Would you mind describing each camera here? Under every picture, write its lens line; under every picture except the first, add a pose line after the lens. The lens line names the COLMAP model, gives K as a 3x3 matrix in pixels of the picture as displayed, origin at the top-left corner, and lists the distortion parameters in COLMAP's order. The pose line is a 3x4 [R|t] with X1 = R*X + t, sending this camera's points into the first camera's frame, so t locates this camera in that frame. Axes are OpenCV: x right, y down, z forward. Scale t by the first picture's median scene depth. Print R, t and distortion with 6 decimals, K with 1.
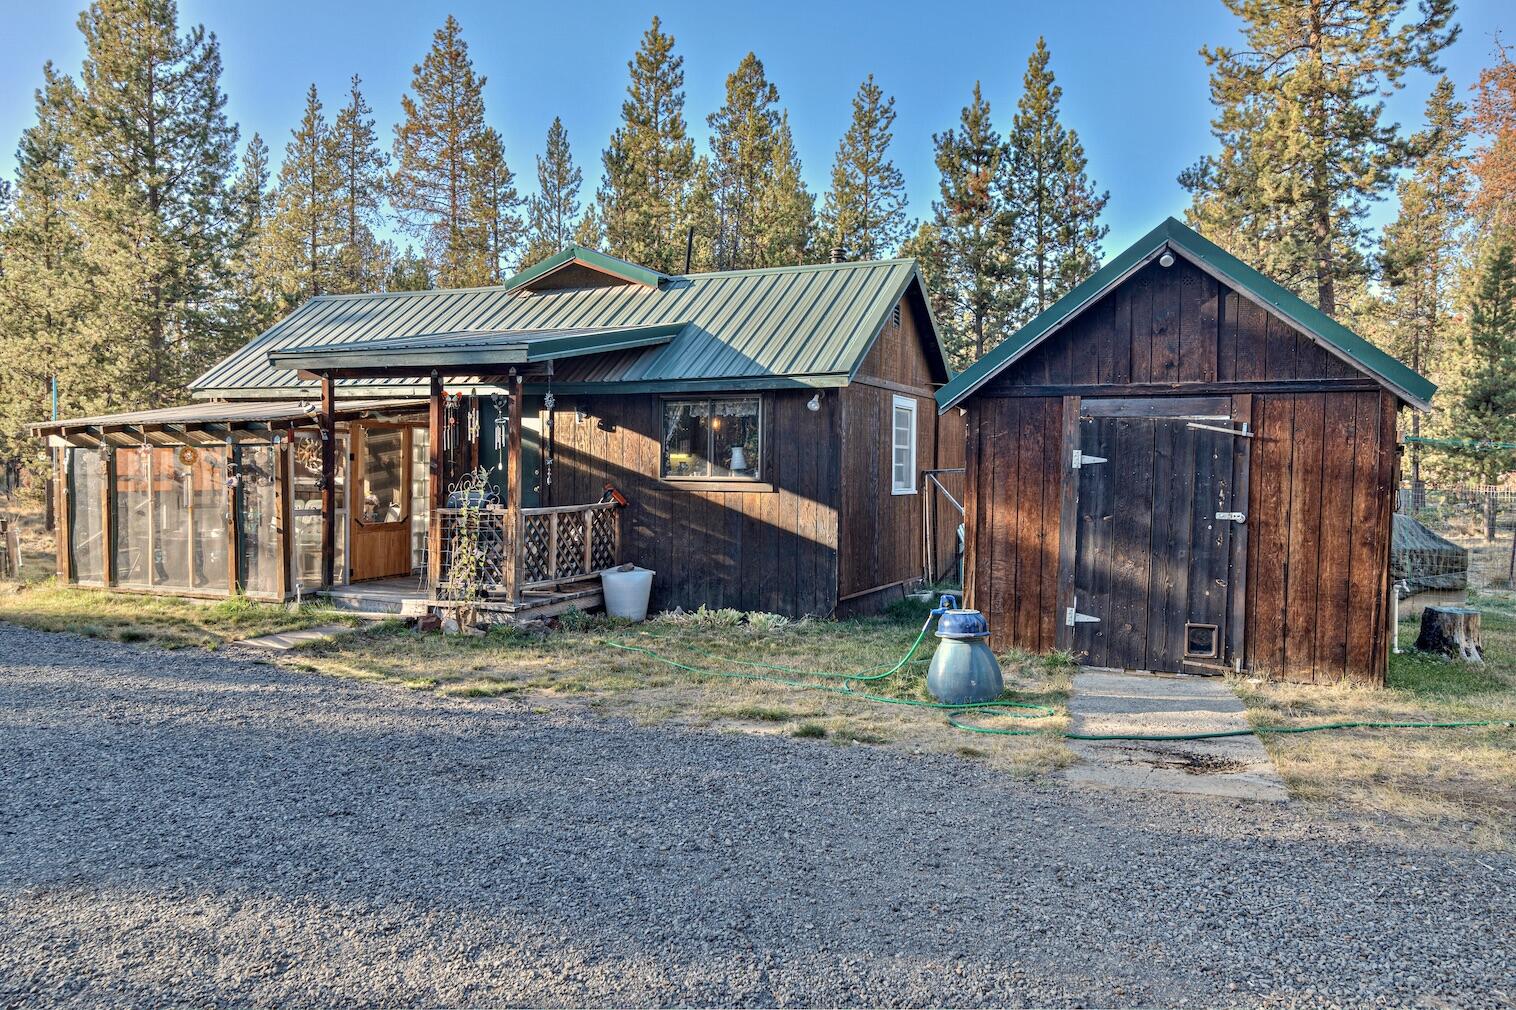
lens RADIAL K [[1119.9, 0, 758.0], [0, 1119.9, 505.0], [0, 0, 1]] dist [-0.004034, -0.000515]
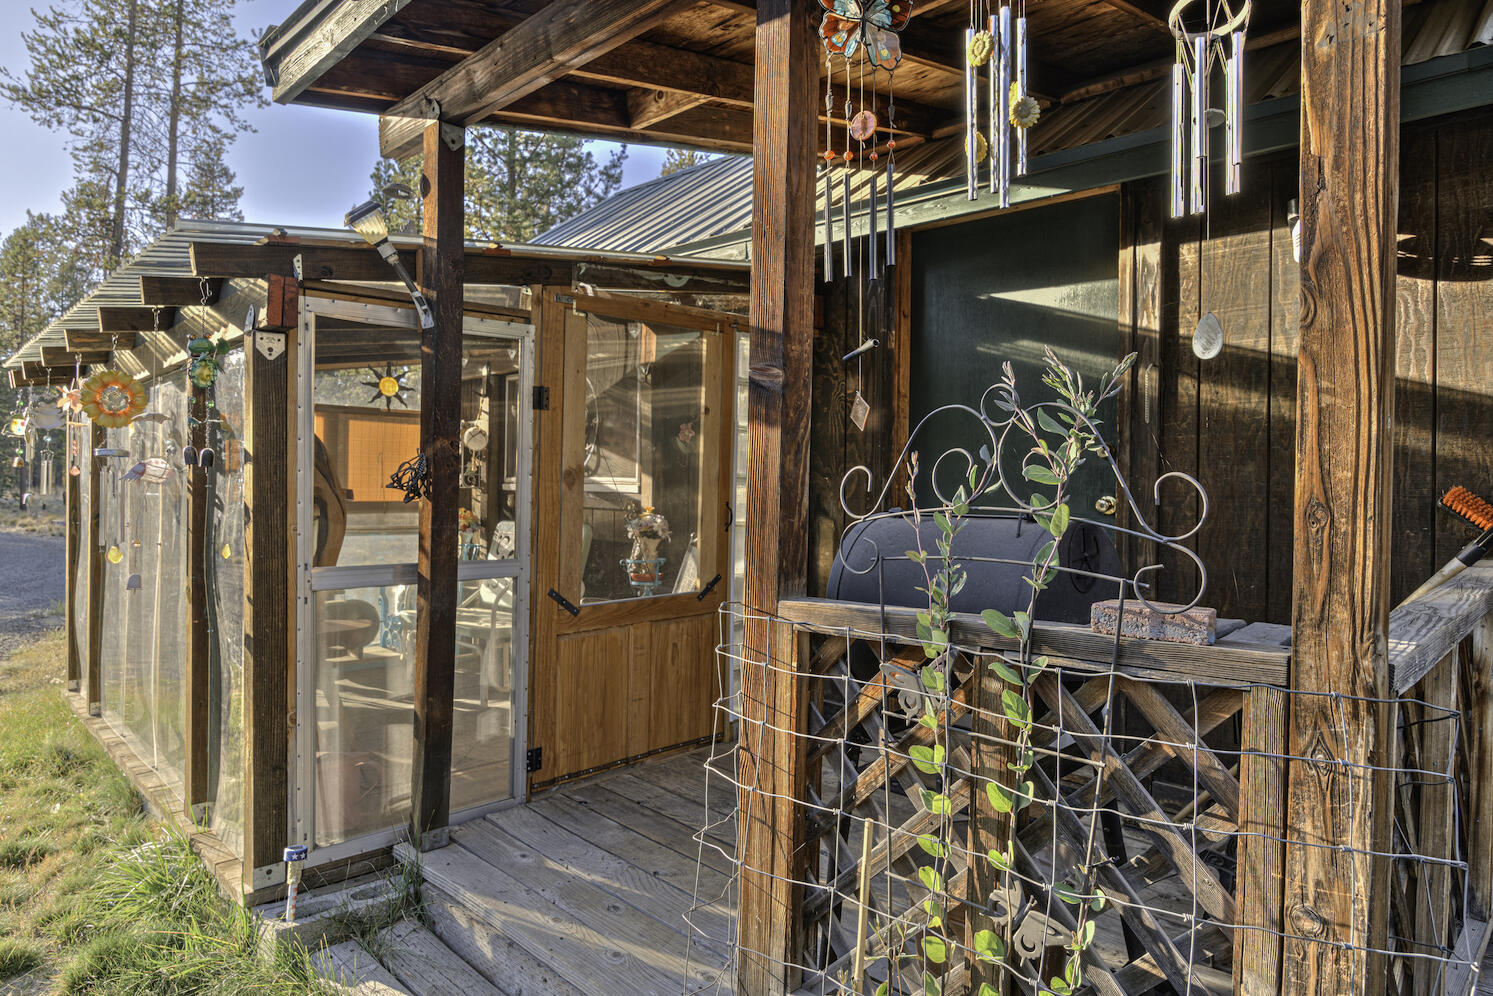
lens RADIAL K [[937.7, 0, 746.5], [0, 937.7, 498.0], [0, 0, 1]] dist [0.000444, 0.000044]
pose [[0.939713, 0.004753, -0.341930, -0.217461], [-0.012409, 0.999719, -0.020208, -0.009832], [0.341738, 0.023232, 0.939508, 0.775501]]
